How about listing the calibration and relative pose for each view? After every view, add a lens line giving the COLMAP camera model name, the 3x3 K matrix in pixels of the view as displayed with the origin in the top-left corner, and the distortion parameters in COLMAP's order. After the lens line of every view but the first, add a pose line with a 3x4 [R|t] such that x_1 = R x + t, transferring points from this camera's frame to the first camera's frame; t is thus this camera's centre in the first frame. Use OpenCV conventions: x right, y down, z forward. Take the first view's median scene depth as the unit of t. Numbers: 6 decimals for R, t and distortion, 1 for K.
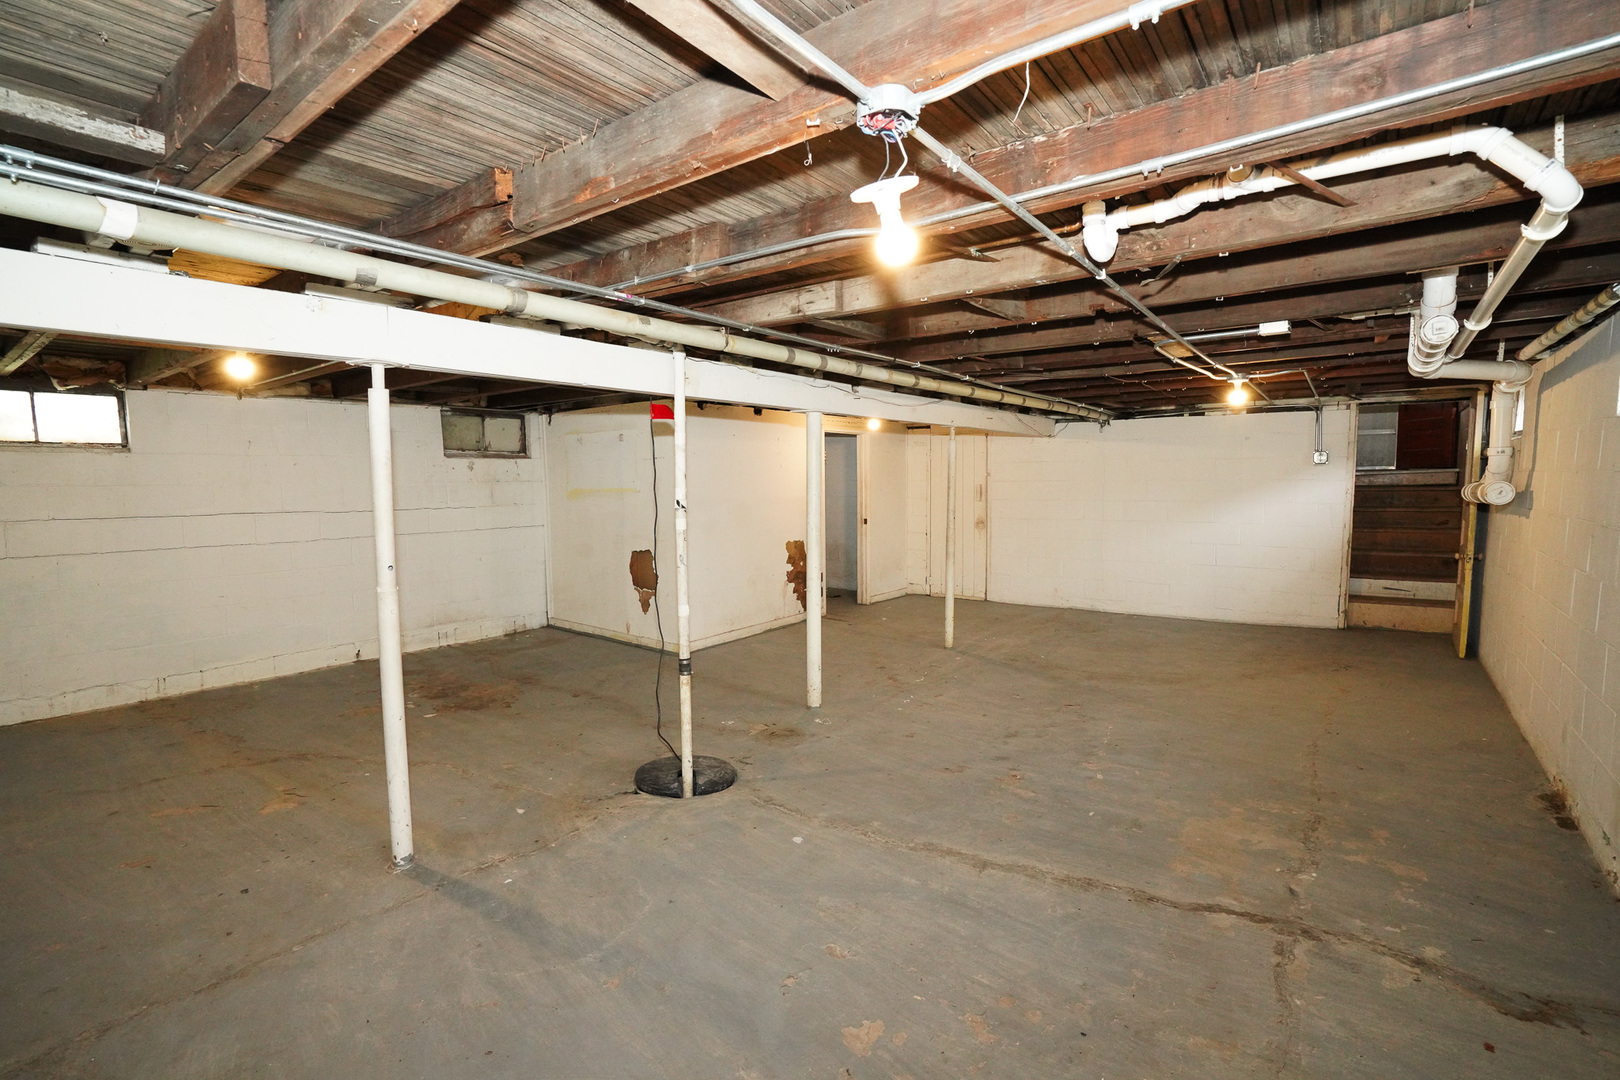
lens RADIAL K [[744.9, 0, 809.6], [0, 744.9, 536.2], [0, 0, 1]] dist [-0.049258, 0.014952]
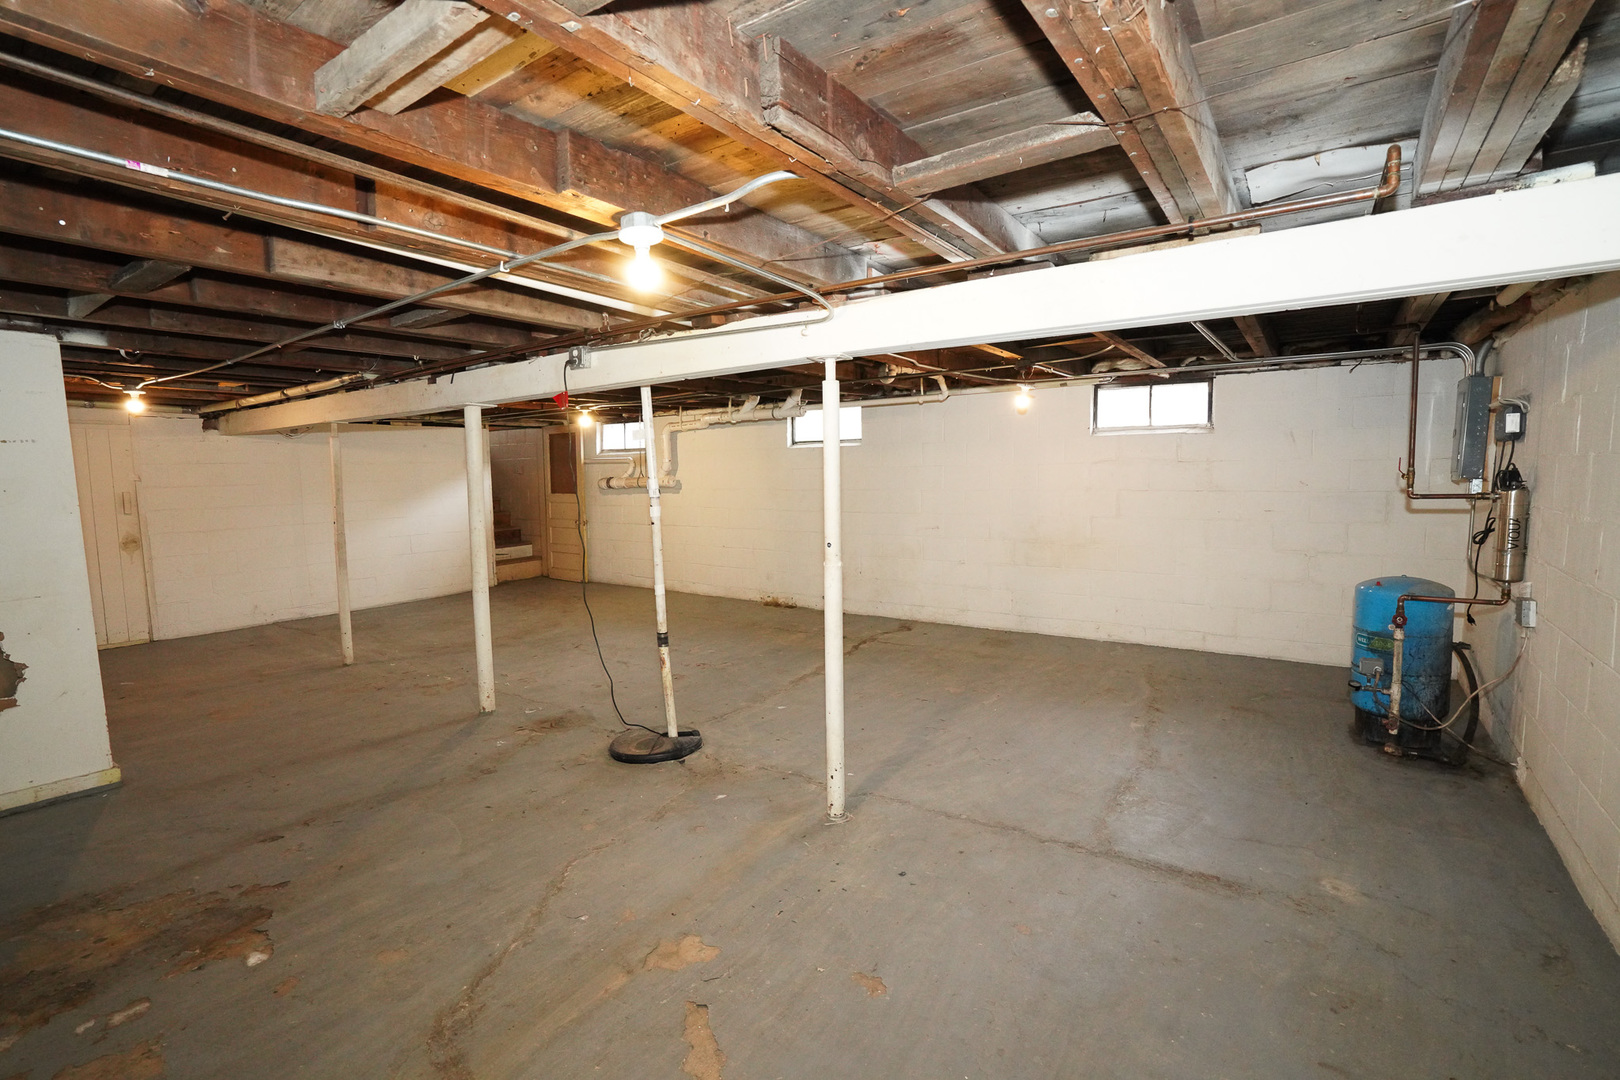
lens RADIAL K [[744.9, 0, 806.6], [0, 744.9, 546.4], [0, 0, 1]] dist [-0.049258, 0.014952]
pose [[-0.037703, -0.091264, 0.995113, -1.061047], [0.092775, 0.991200, 0.094420, -0.038254], [-0.994973, 0.095882, -0.028904, 0.679507]]
